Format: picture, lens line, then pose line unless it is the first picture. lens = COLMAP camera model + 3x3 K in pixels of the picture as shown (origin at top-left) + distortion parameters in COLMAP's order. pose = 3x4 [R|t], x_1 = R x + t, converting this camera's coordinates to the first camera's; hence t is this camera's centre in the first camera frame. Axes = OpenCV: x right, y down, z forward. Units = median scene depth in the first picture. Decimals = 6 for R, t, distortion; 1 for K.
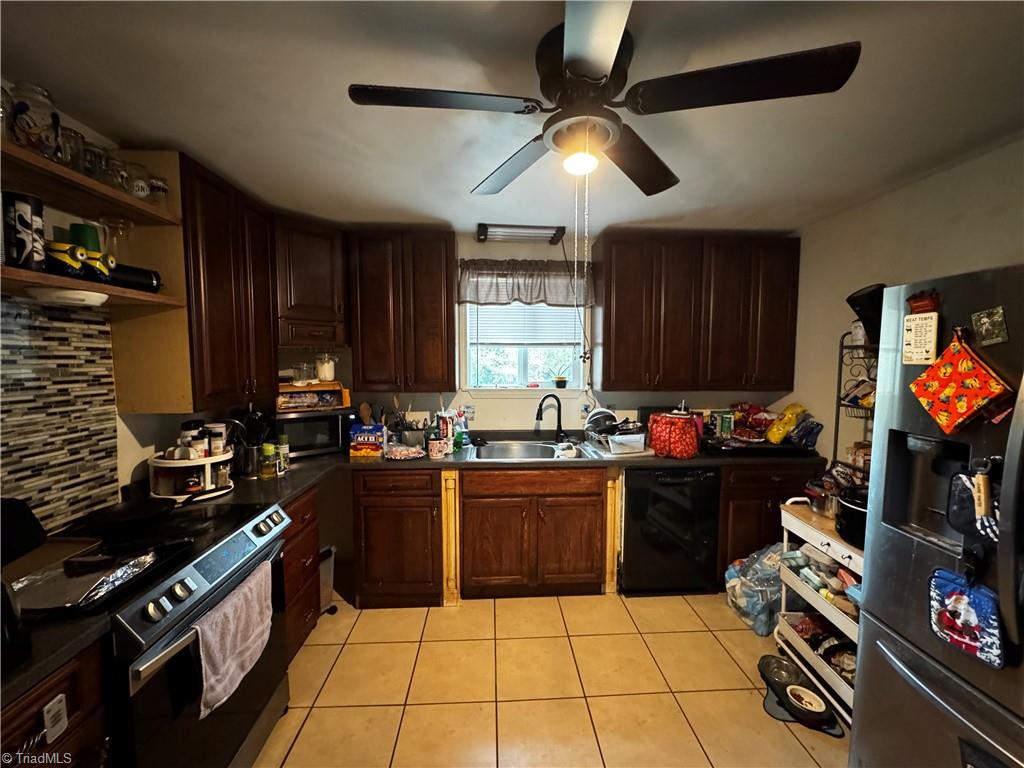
lens RADIAL K [[405.4, 0, 510.8], [0, 405.4, 383.2], [0, 0, 1]] dist [-0.007529, 0.001385]
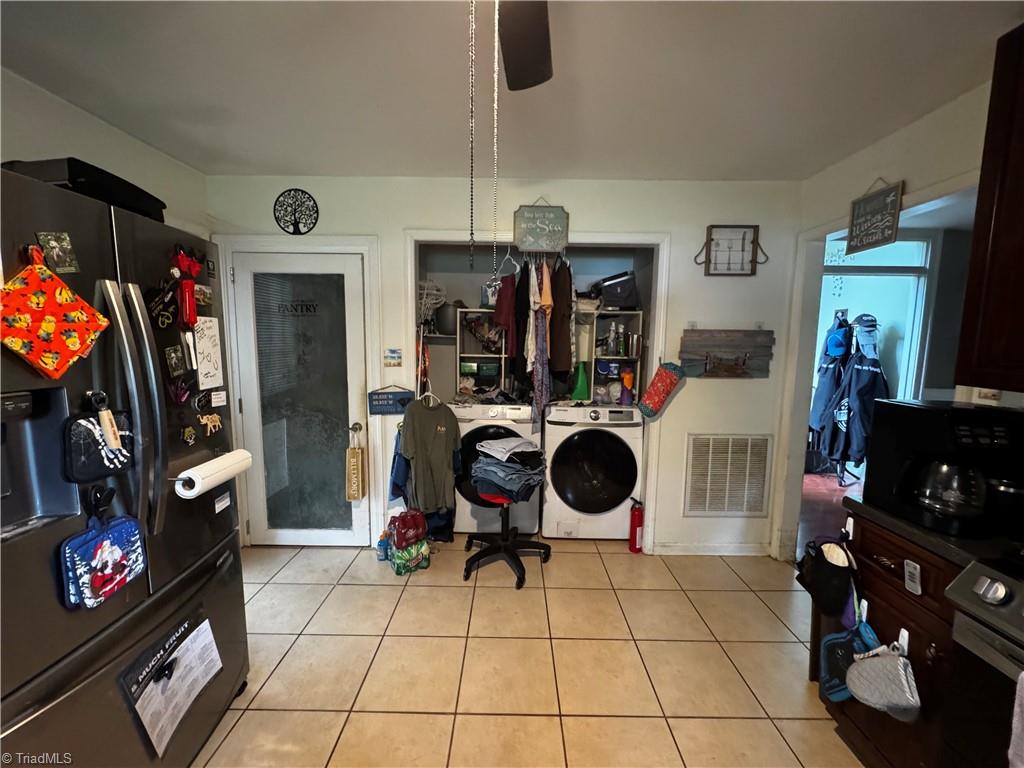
lens RADIAL K [[405.4, 0, 511.0], [0, 405.4, 385.7], [0, 0, 1]] dist [-0.007529, 0.001385]
pose [[-0.998353, -0.021401, 0.053231, 0.078389], [-0.011578, 0.983887, 0.178417, -0.012177], [-0.056192, 0.177507, -0.982514, 1.186848]]
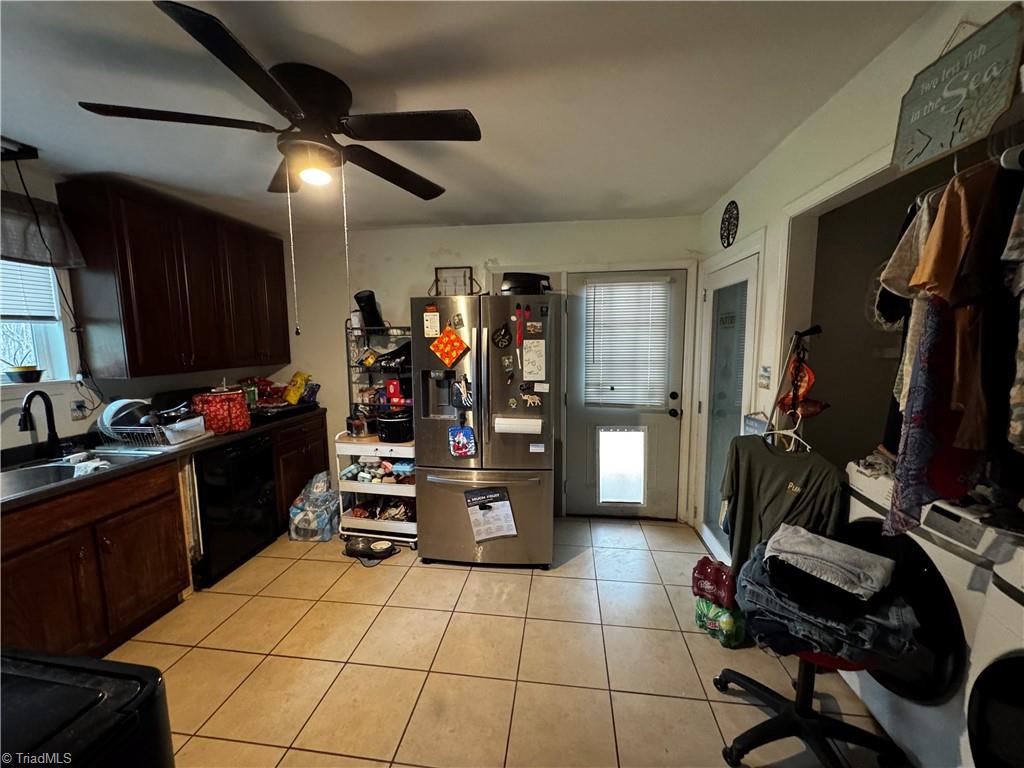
lens RADIAL K [[405.4, 0, 512.0], [0, 405.4, 383.8], [0, 0, 1]] dist [-0.007529, 0.001385]
pose [[0.183407, -0.115449, 0.976234, -0.744195], [0.071569, 0.992013, 0.103869, 0.004249], [-0.980428, 0.050818, 0.190204, 0.148256]]
